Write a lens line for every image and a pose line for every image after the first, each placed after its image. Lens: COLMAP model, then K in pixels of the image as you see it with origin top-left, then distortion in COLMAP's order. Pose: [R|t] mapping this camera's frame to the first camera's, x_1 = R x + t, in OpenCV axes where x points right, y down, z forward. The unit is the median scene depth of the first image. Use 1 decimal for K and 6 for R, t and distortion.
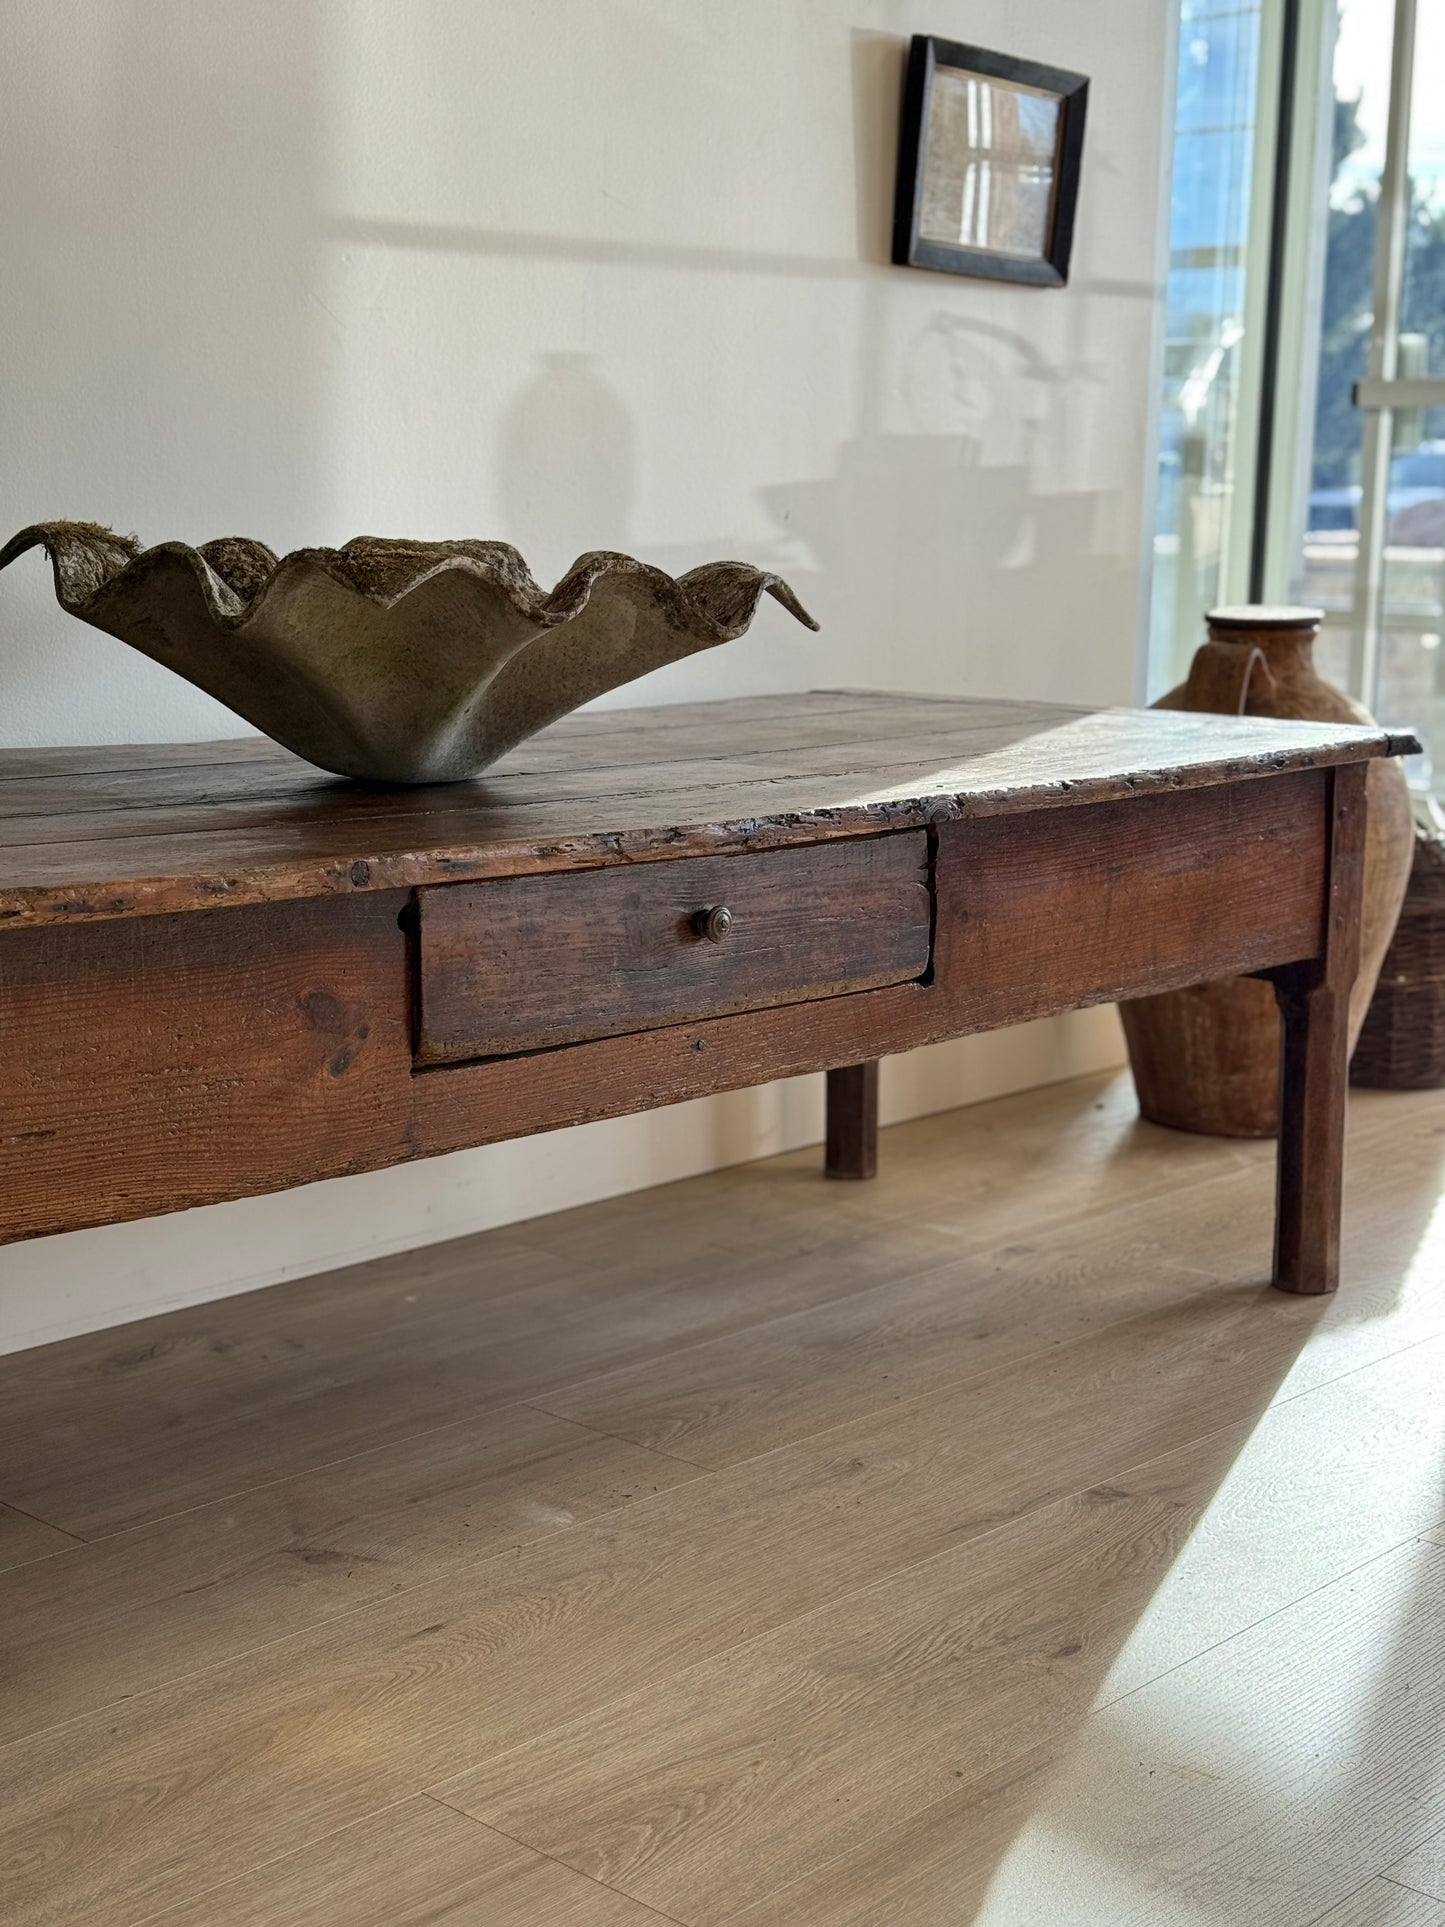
lens RADIAL K [[2693.3, 0, 717.9], [0, 2693.3, 955.8], [0, 0, 1]] dist [0.186434, -0.342641]
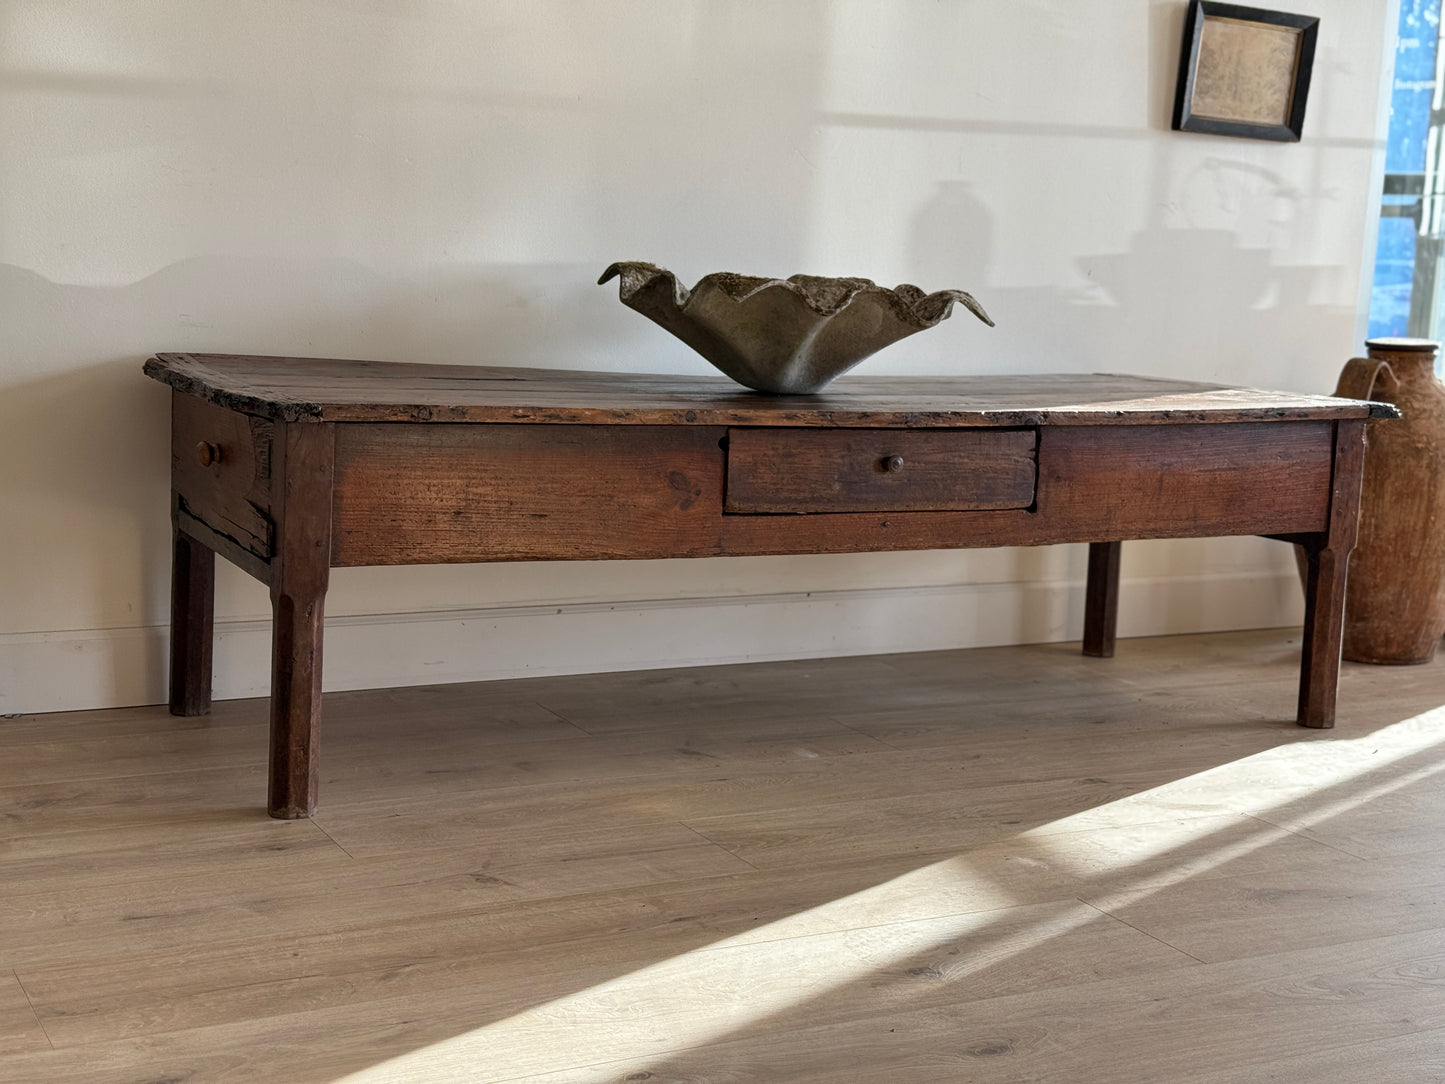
lens RADIAL K [[2019.7, 0, 727.7], [0, 2019.7, 567.6], [0, 0, 1]] dist [0.186434, -0.342641]
pose [[0.943781, 0.077608, -0.321332, 0.340999], [-0.084909, 0.996350, -0.008750, 0.081455], [0.319480, 0.035542, 0.946926, -0.437889]]
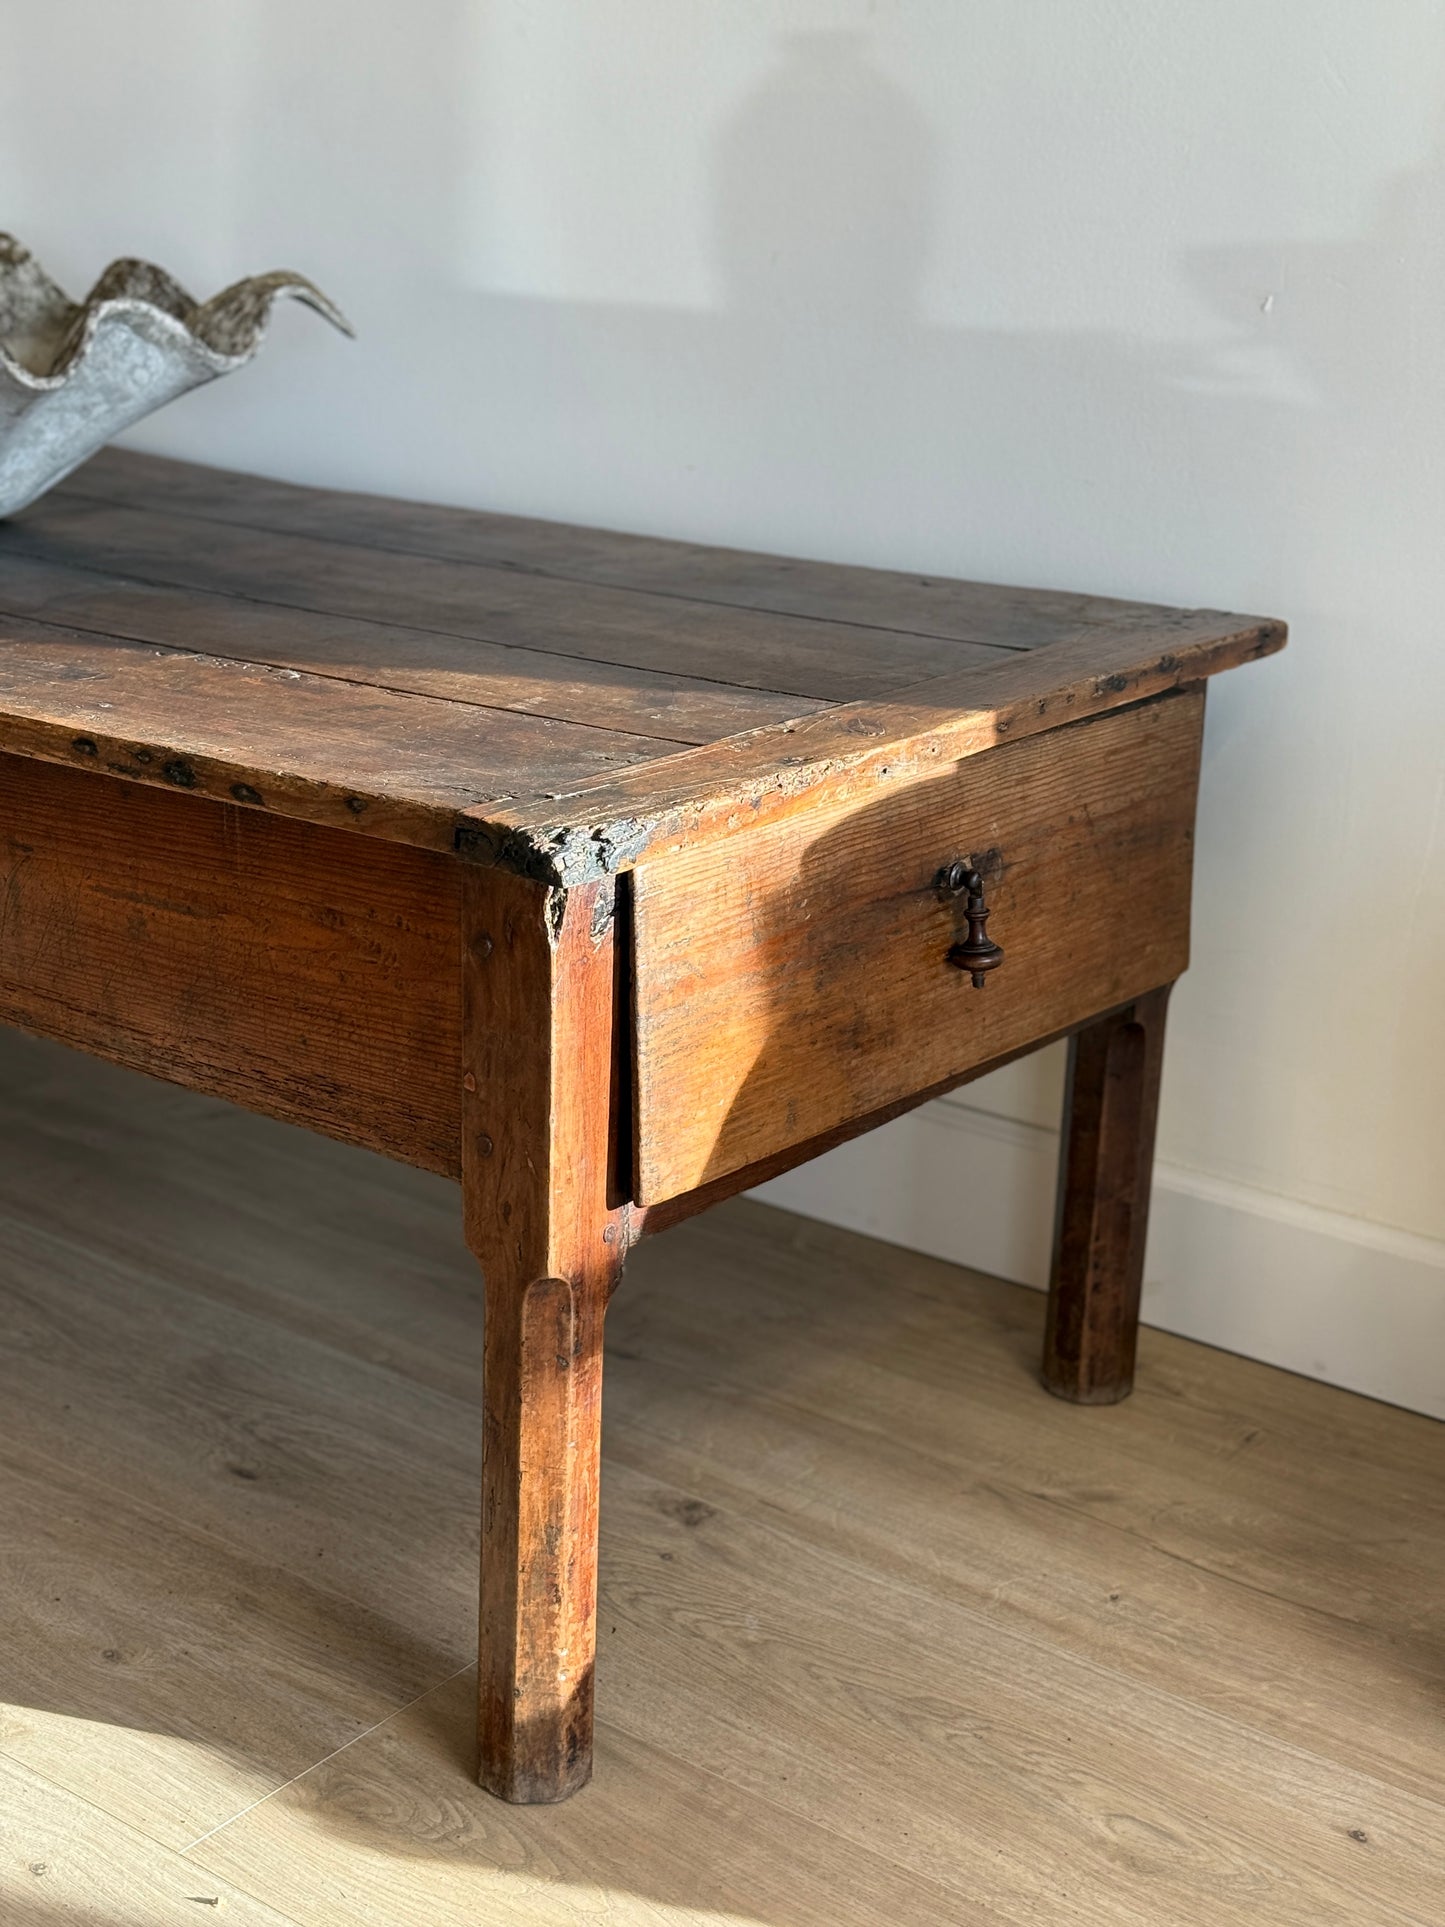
lens RADIAL K [[2693.3, 0, 717.9], [0, 2693.3, 955.8], [0, 0, 1]] dist [0.186434, -0.342641]
pose [[0.090426, 0.295987, -0.950902, 0.867593], [-0.193135, 0.941899, 0.274818, -0.240353], [0.976996, 0.158802, 0.142338, 1.162570]]
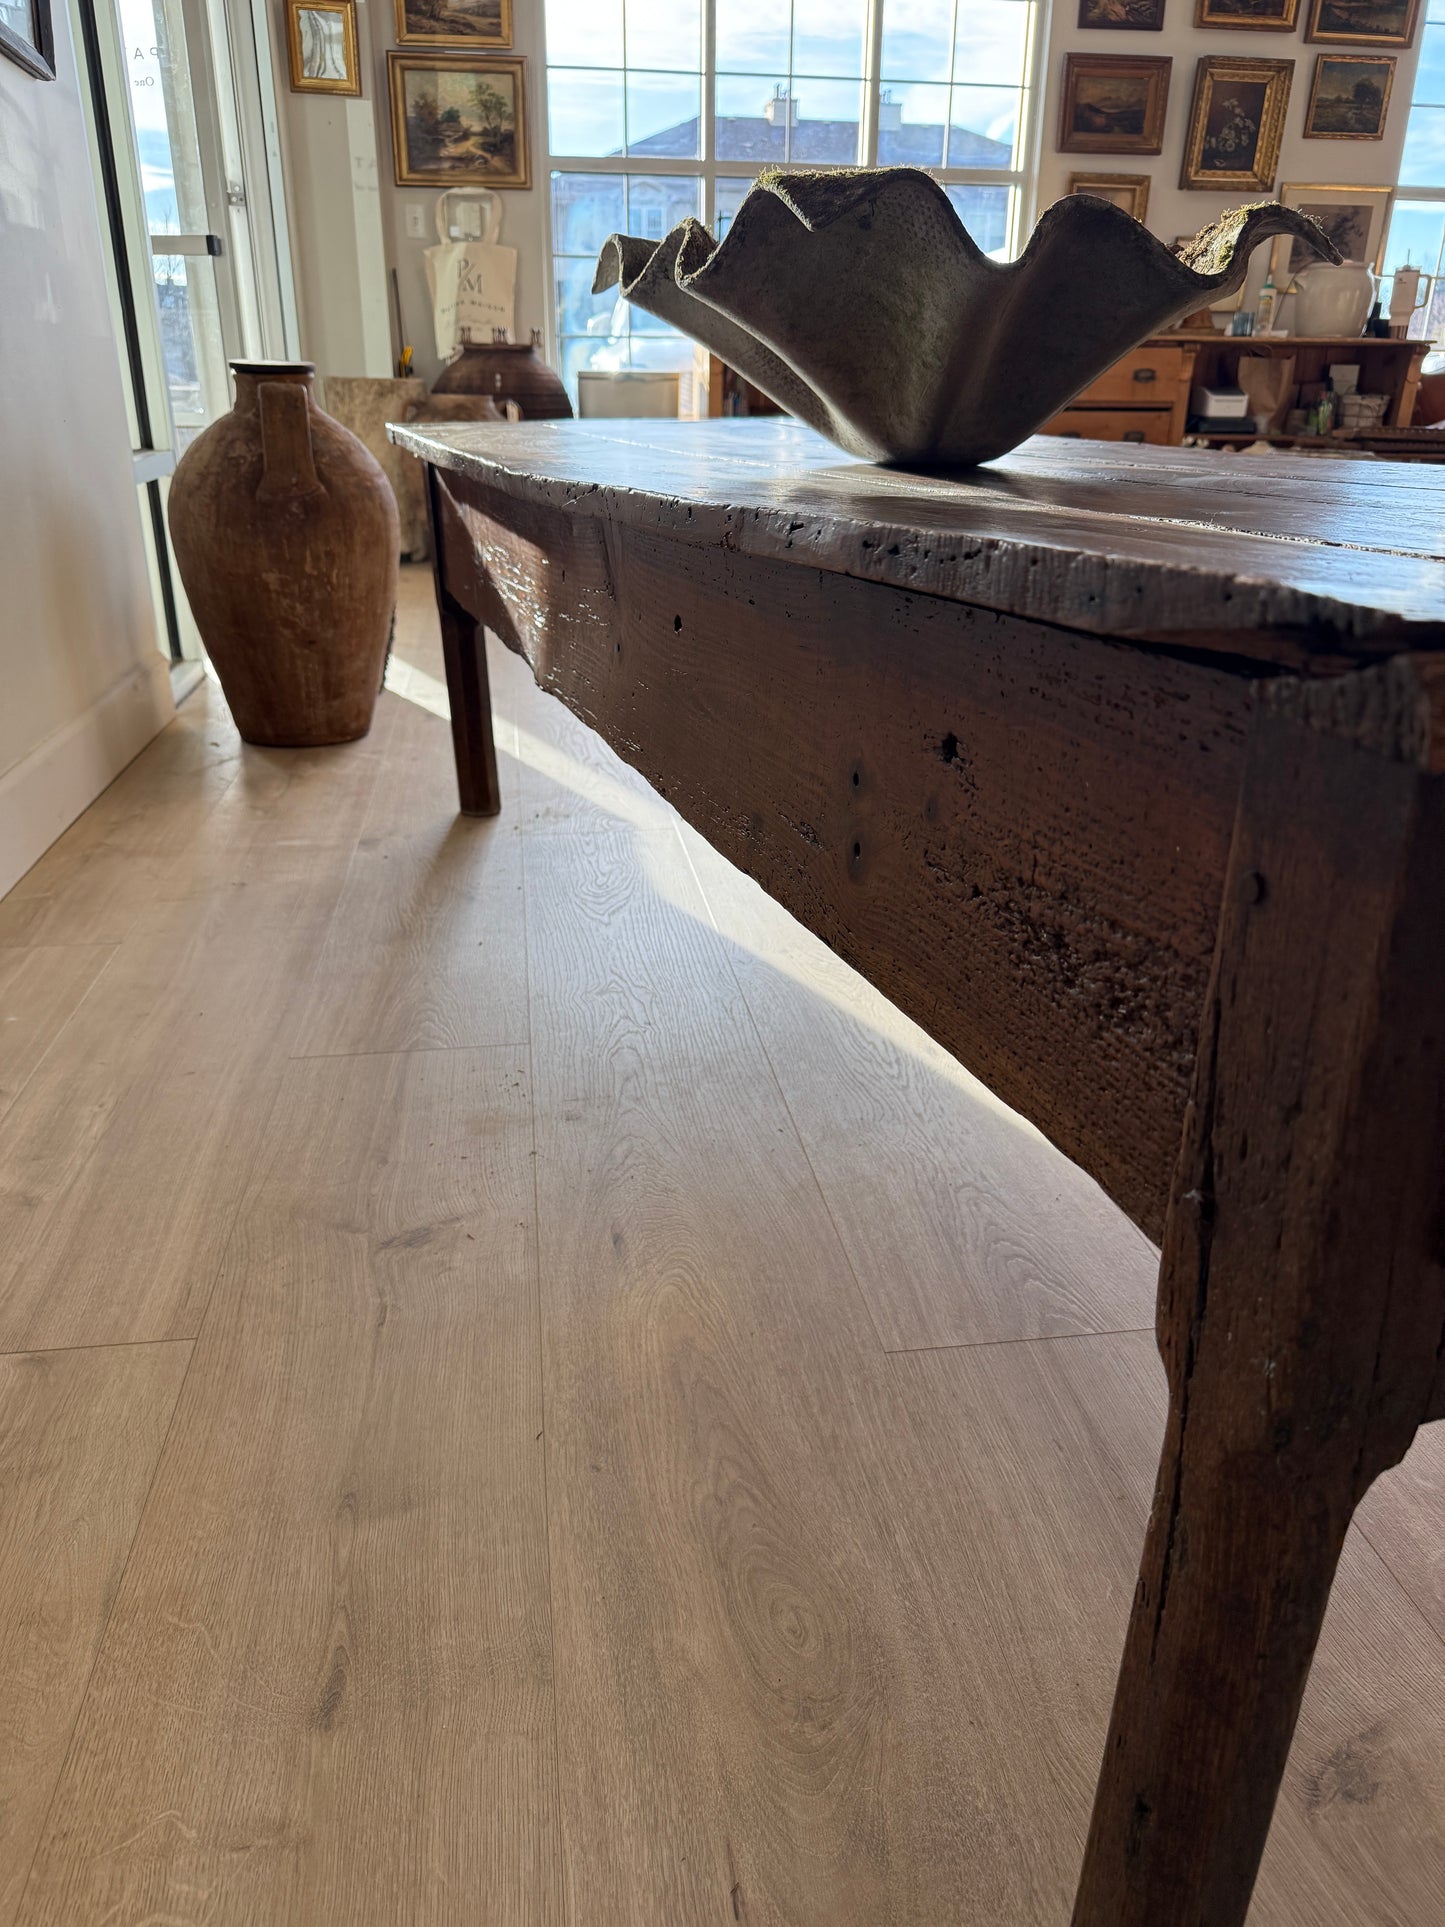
lens RADIAL K [[1399.7, 0, 722.5], [0, 1399.7, 963.5], [0, 0, 1]] dist [-0.009918, -0.006437]
pose [[0.631038, -0.303550, 0.713897, -0.386171], [0.130376, 0.948673, 0.288133, -0.016870], [-0.764718, -0.088748, 0.638224, 0.530356]]
